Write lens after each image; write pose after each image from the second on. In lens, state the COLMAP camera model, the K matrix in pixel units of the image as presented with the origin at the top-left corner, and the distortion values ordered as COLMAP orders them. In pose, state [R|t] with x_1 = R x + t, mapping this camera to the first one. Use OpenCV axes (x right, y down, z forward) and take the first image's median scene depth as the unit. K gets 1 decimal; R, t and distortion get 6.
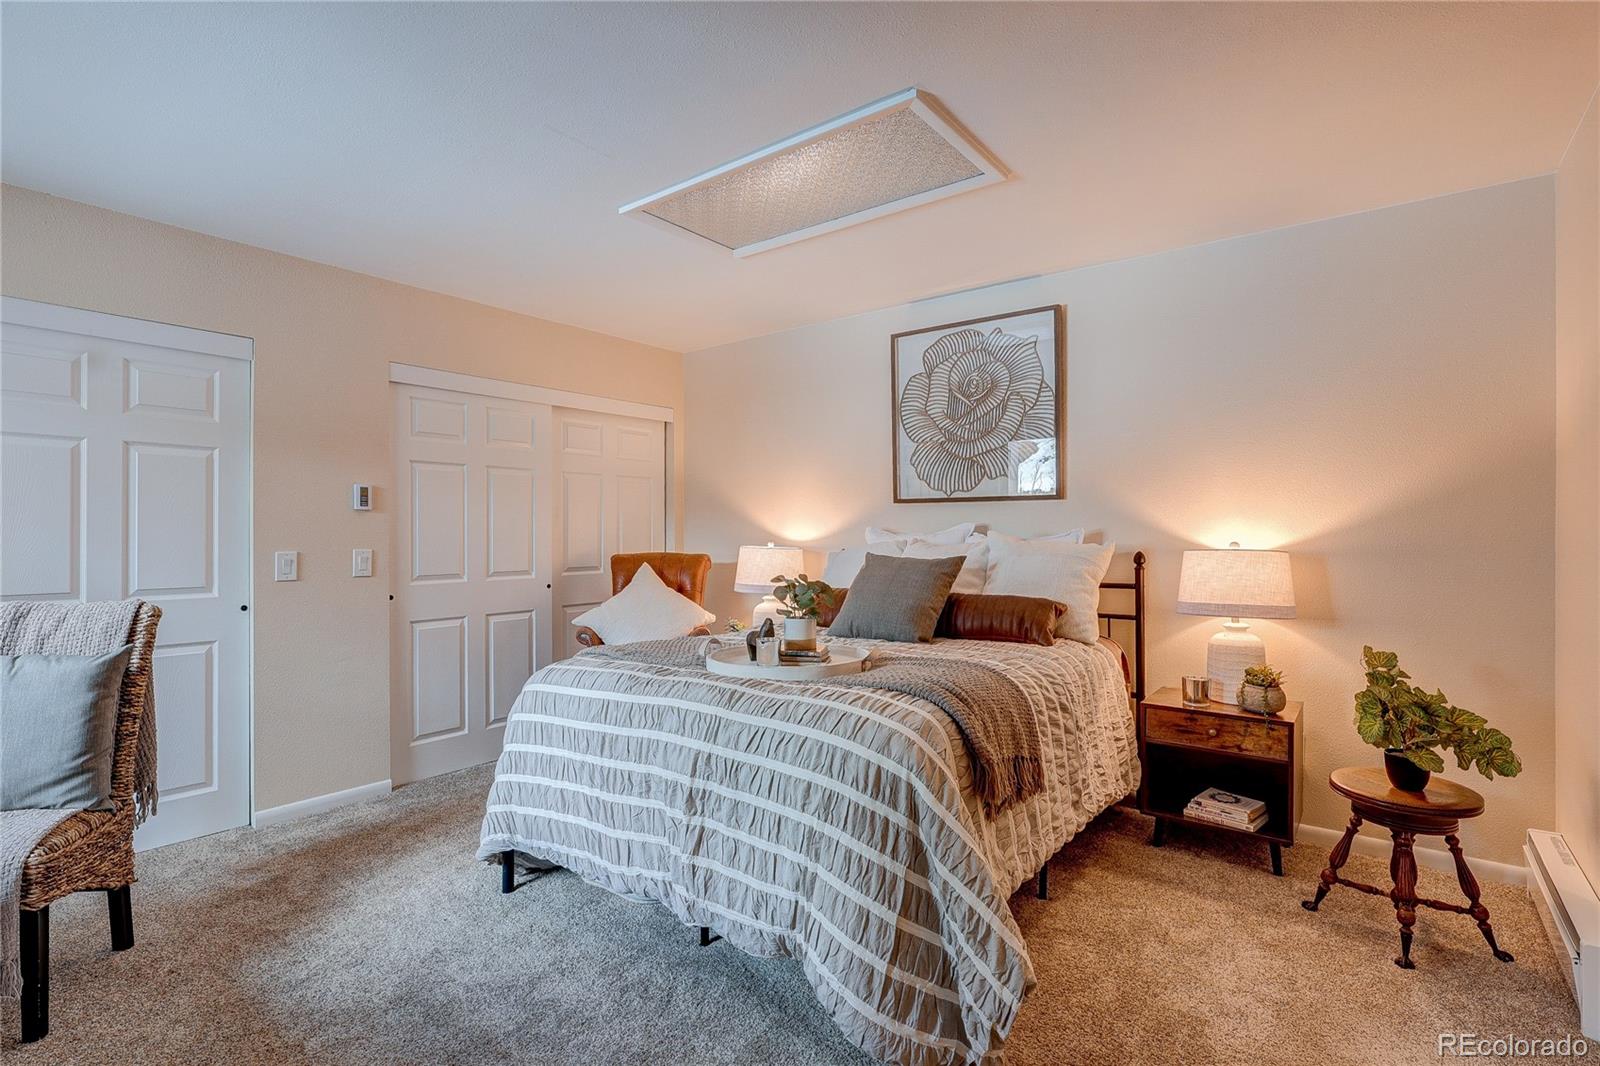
lens RADIAL K [[749.0, 0, 797.1], [0, 749.0, 529.8], [0, 0, 1]] dist [-0.003303, 0.000455]
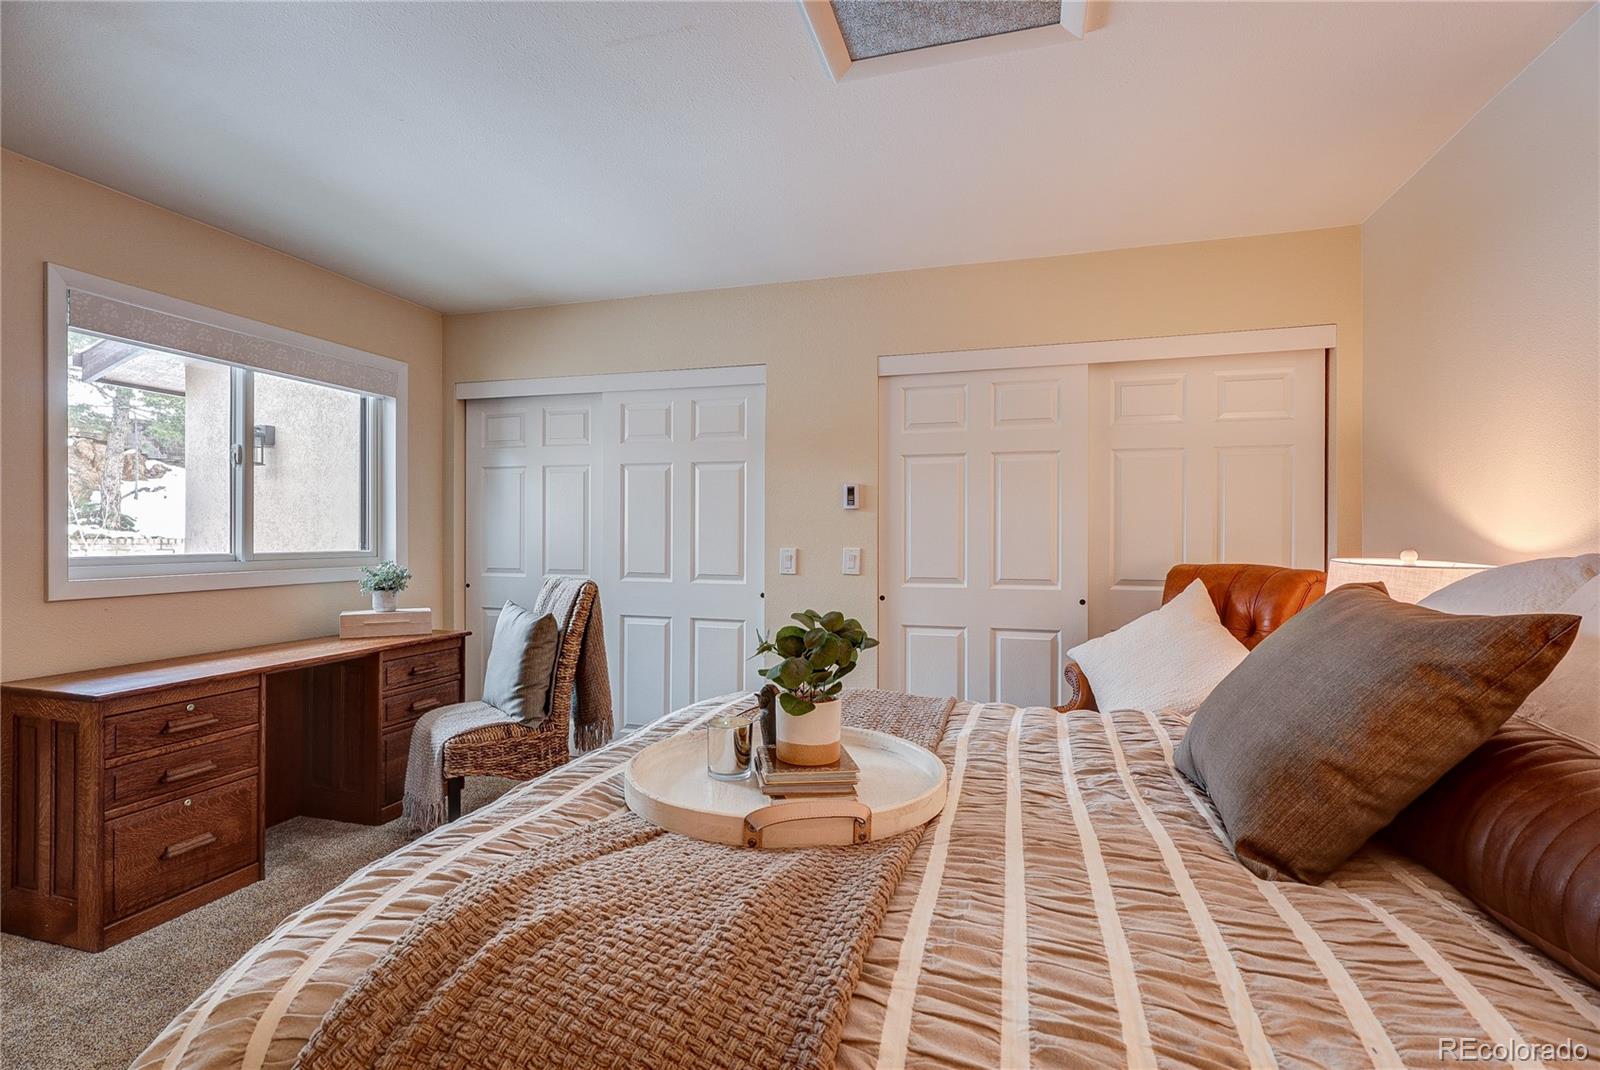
lens RADIAL K [[757.6, 0, 801.3], [0, 757.6, 531.1], [0, 0, 1]] dist [0.010768, 0.000083]
pose [[0.369079, 0.000144, -0.929398, 0.536037], [0.000453, 1.000000, 0.000335, 0.004925], [0.929398, -0.000544, 0.369079, 0.857556]]
